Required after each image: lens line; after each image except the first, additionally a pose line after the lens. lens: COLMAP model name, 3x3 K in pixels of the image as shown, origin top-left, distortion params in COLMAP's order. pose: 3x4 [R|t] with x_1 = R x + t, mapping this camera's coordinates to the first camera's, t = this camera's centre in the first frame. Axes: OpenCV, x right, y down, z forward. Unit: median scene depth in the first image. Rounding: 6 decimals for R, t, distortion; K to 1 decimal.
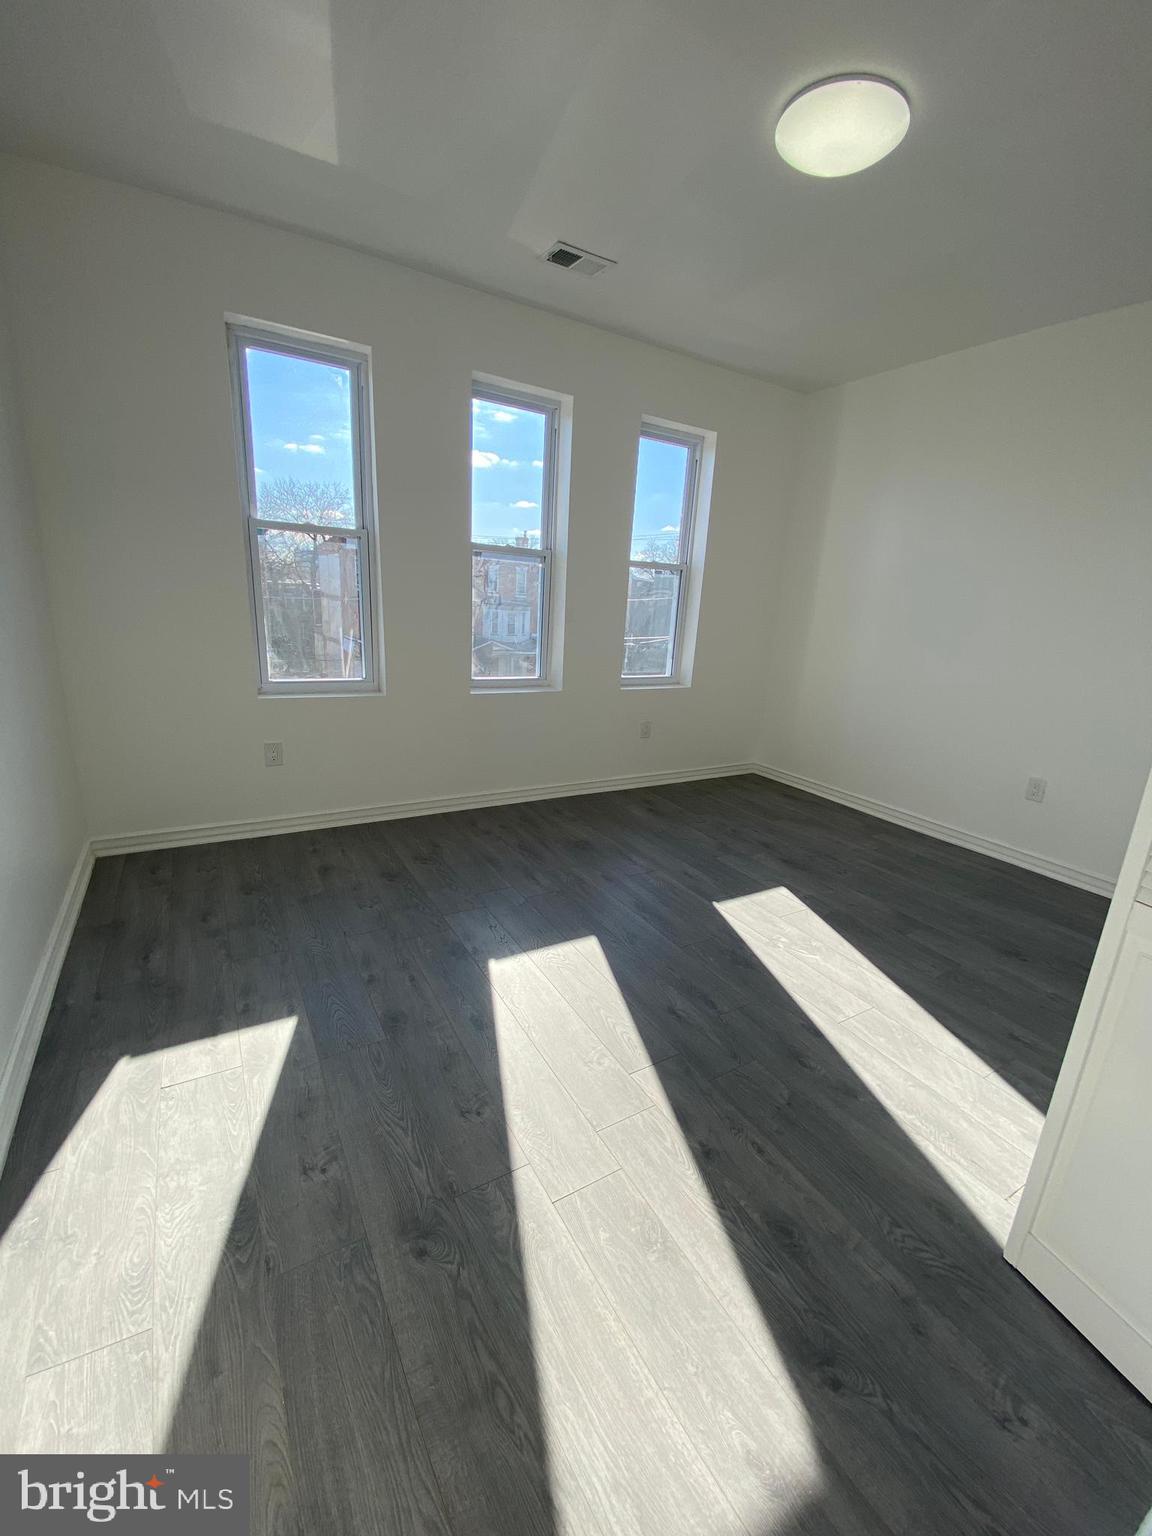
lens RADIAL K [[617.3, 0, 583.6], [0, 617.3, 765.8], [0, 0, 1]] dist [0.027286, -0.023276]
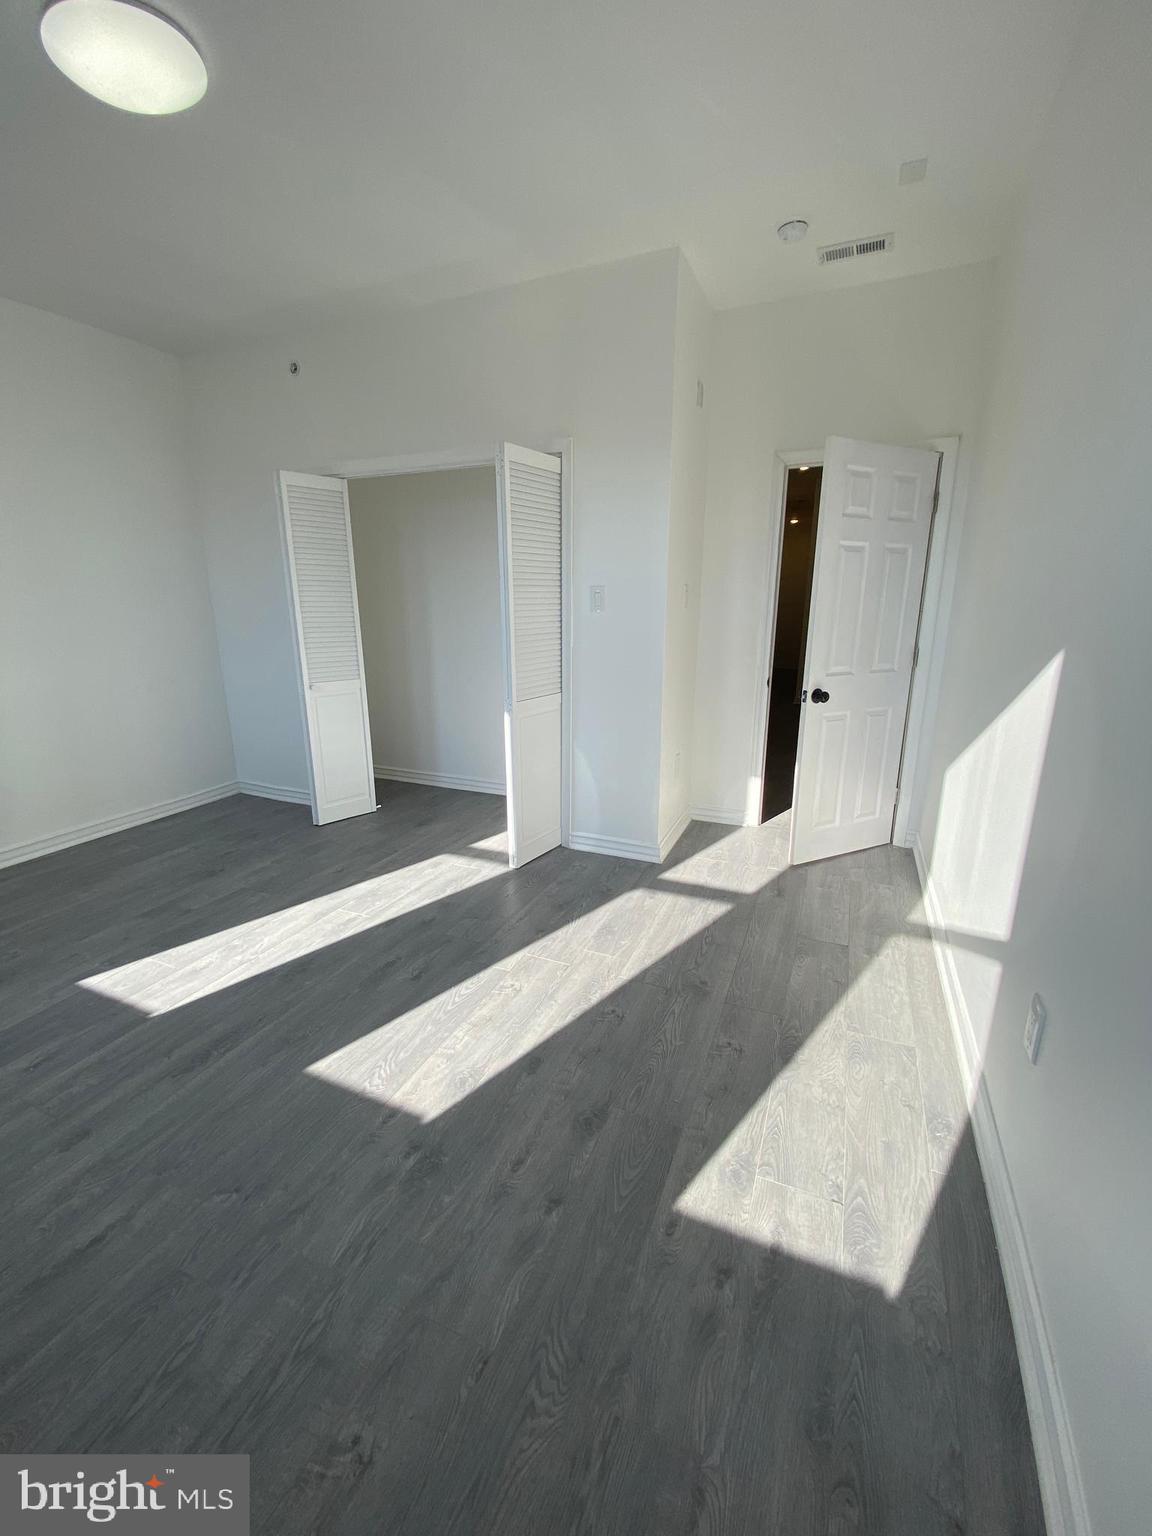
lens RADIAL K [[617.3, 0, 583.6], [0, 617.3, 765.8], [0, 0, 1]] dist [0.027286, -0.023276]
pose [[-0.583033, -0.258853, 0.770109, -0.731663], [0.189496, 0.878416, 0.438722, -0.331309], [-0.790040, 0.401722, -0.463094, 1.077953]]
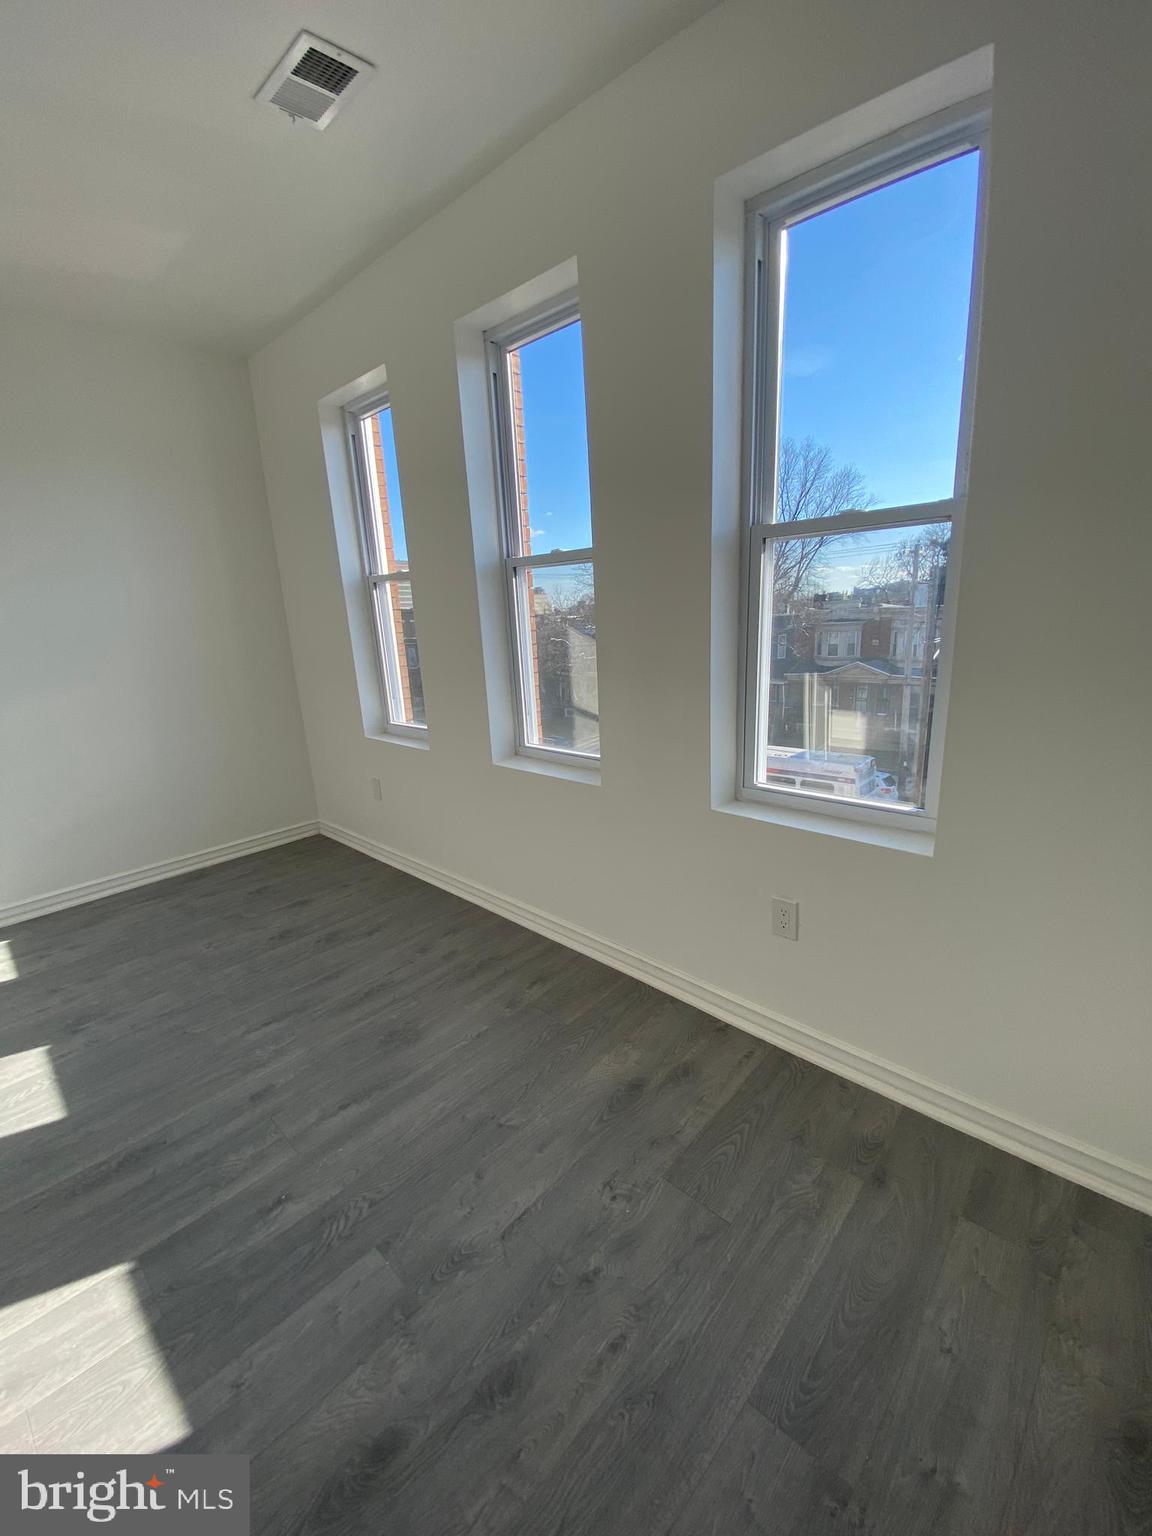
lens RADIAL K [[617.0, 0, 576.0], [0, 617.0, 768.0], [0, 0, 1]] dist [0.028586, -0.023612]
pose [[0.274727, 0.161993, -0.947778, 0.899680], [-0.205469, 0.972828, 0.106716, -0.354127], [0.939312, 0.165421, 0.300546, 1.459360]]
